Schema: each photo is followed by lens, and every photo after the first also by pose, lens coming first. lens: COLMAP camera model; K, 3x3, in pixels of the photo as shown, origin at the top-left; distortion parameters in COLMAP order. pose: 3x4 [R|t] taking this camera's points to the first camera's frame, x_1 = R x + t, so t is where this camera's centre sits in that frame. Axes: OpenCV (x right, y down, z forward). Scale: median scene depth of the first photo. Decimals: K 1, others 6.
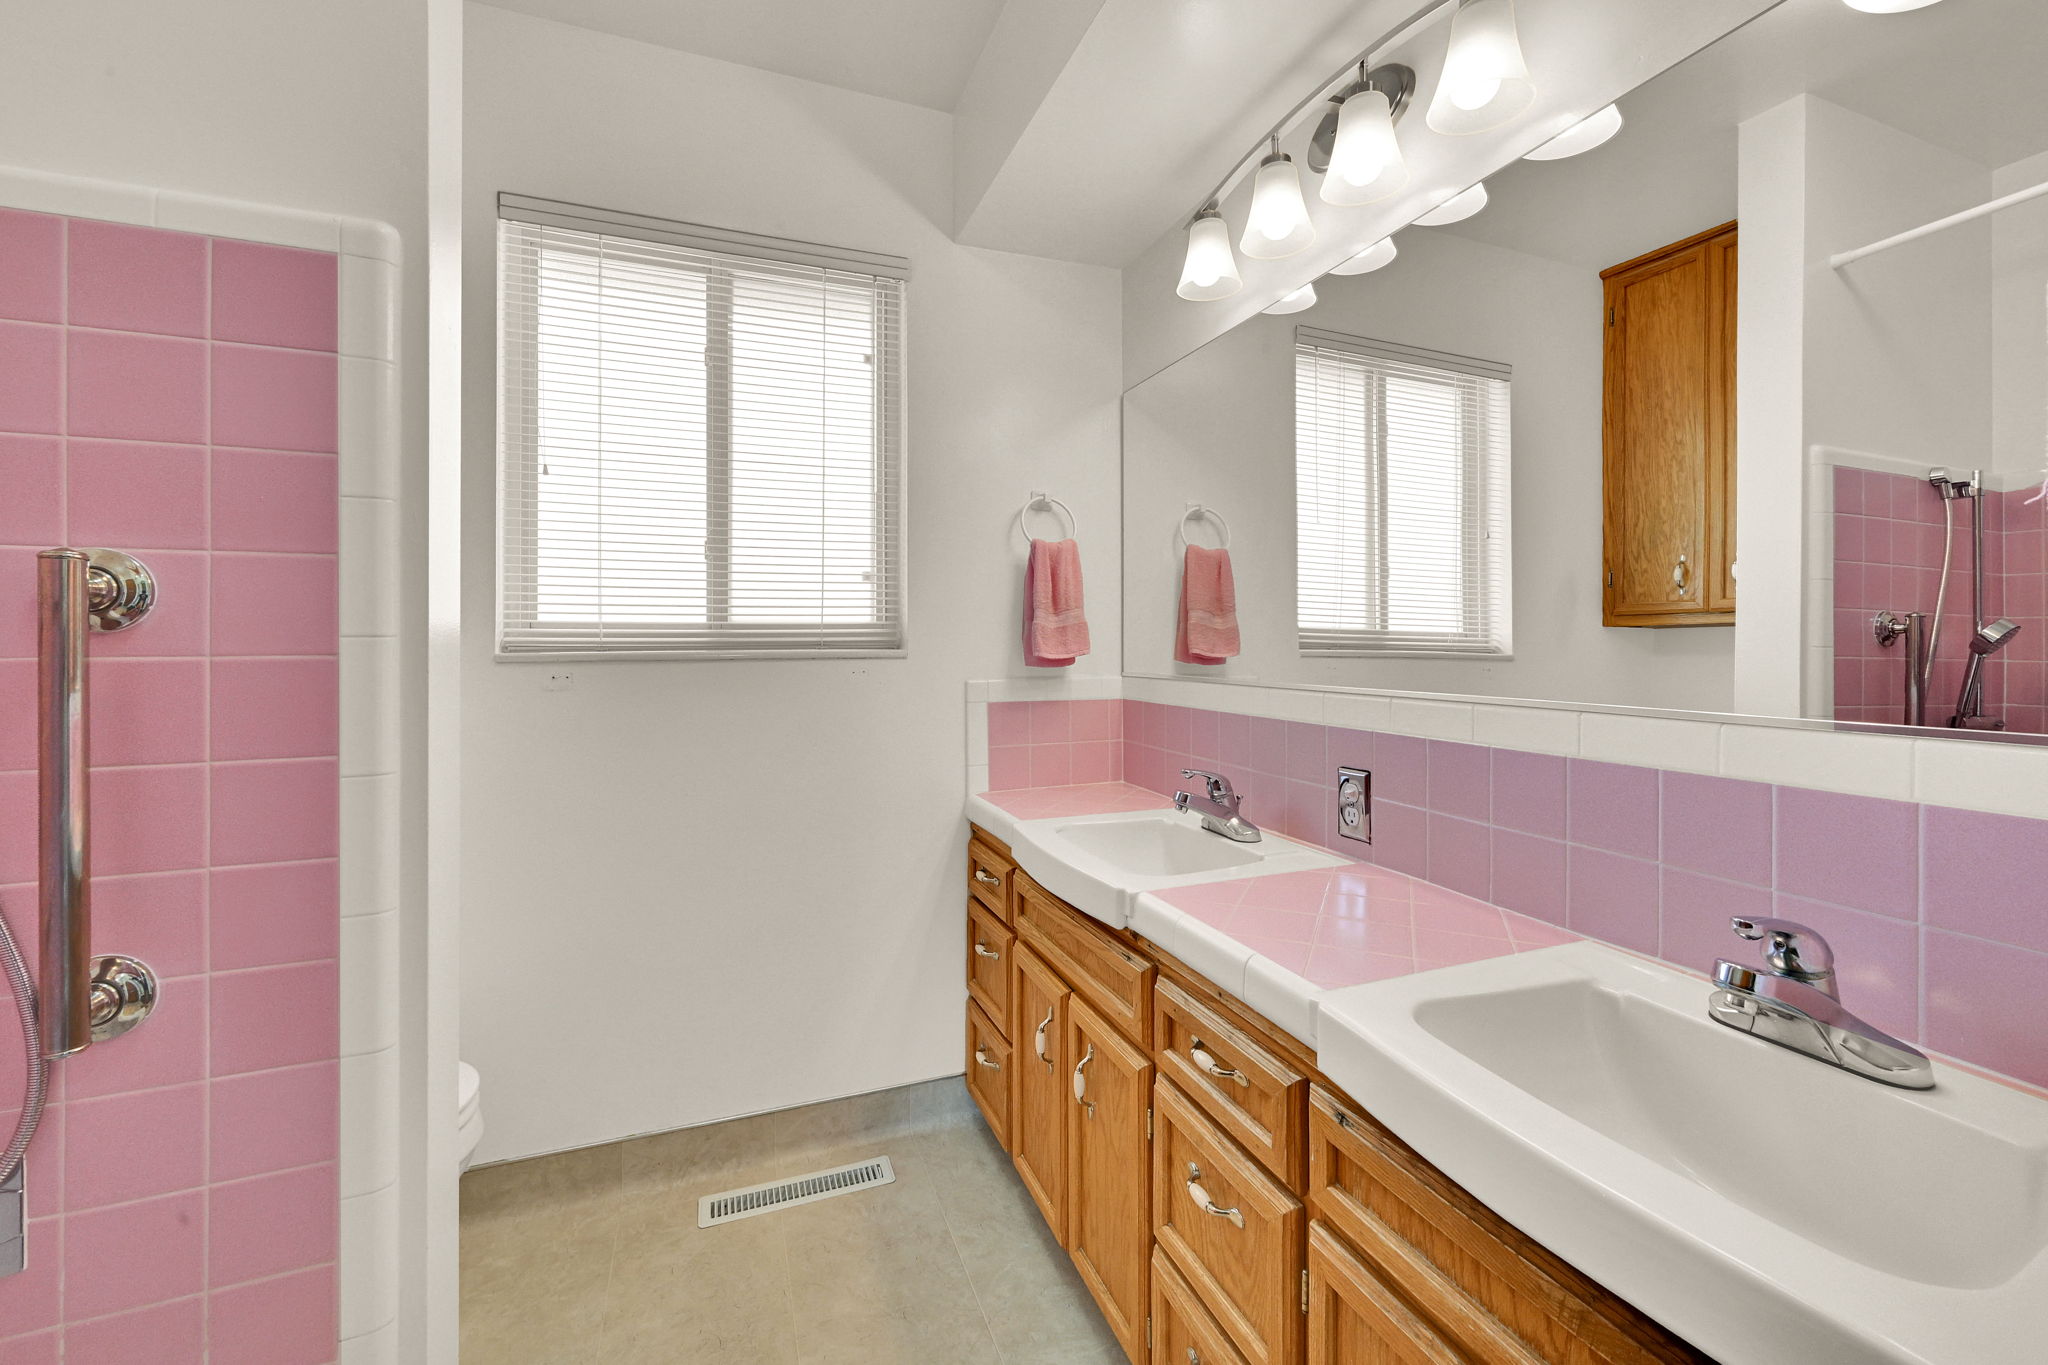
lens RADIAL K [[846.1, 0, 1050.6], [0, 846.1, 635.8], [0, 0, 1]] dist [-0.000288, 0.000192]
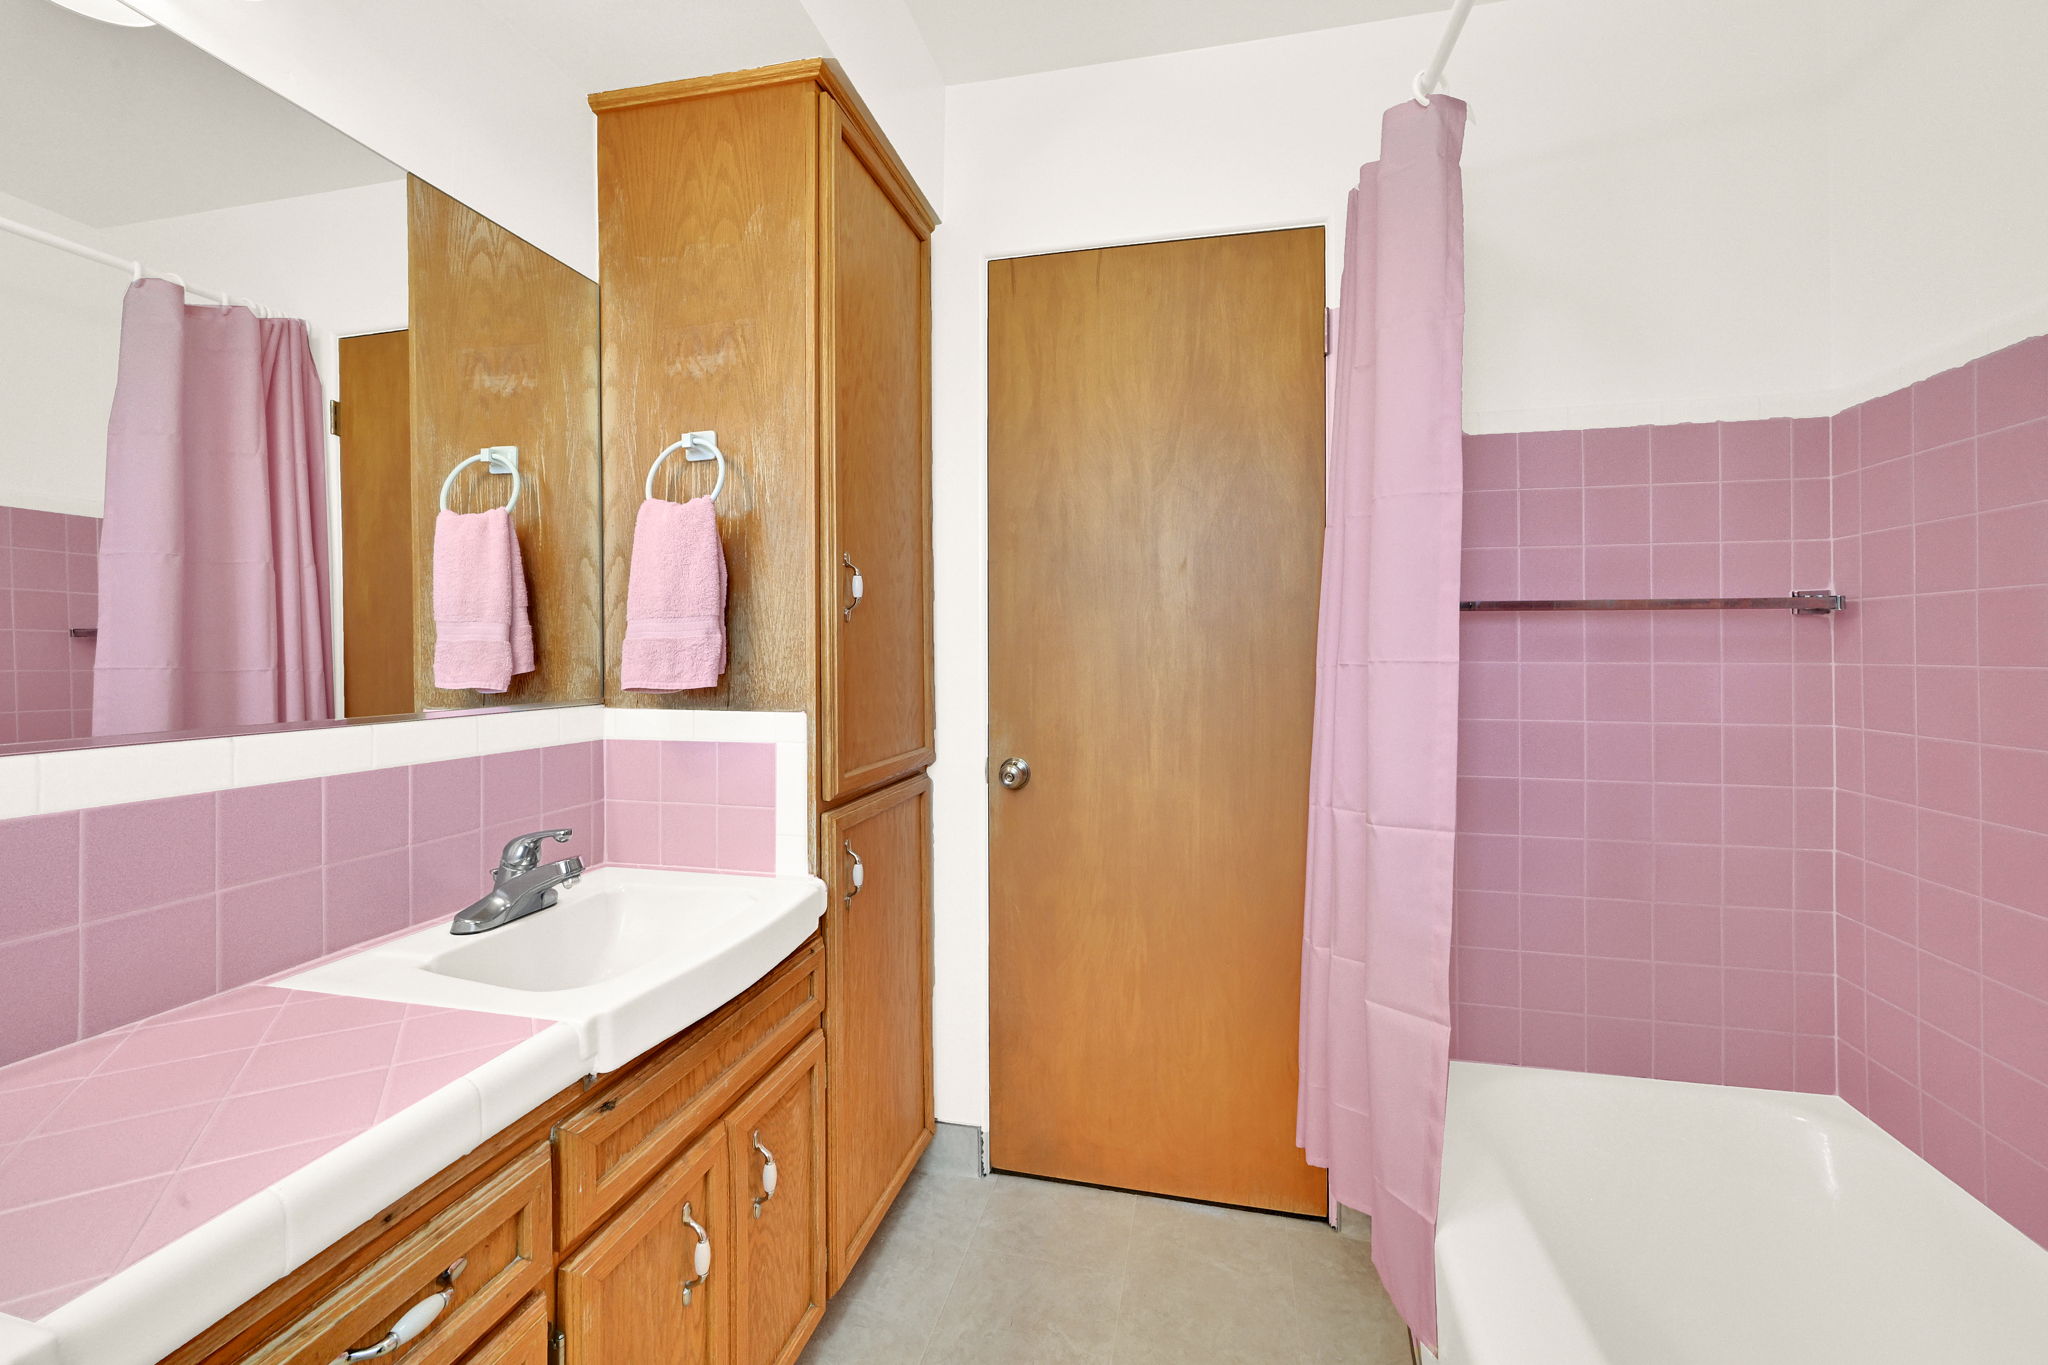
lens RADIAL K [[846.1, 0, 1024.9], [0, 846.1, 664.8], [0, 0, 1]] dist [-0.000288, 0.000192]
pose [[-0.817830, -0.004893, 0.575439, -0.630975], [0.001301, 0.999946, 0.010352, 0.008632], [-0.575458, 0.009215, -0.817779, 1.430851]]
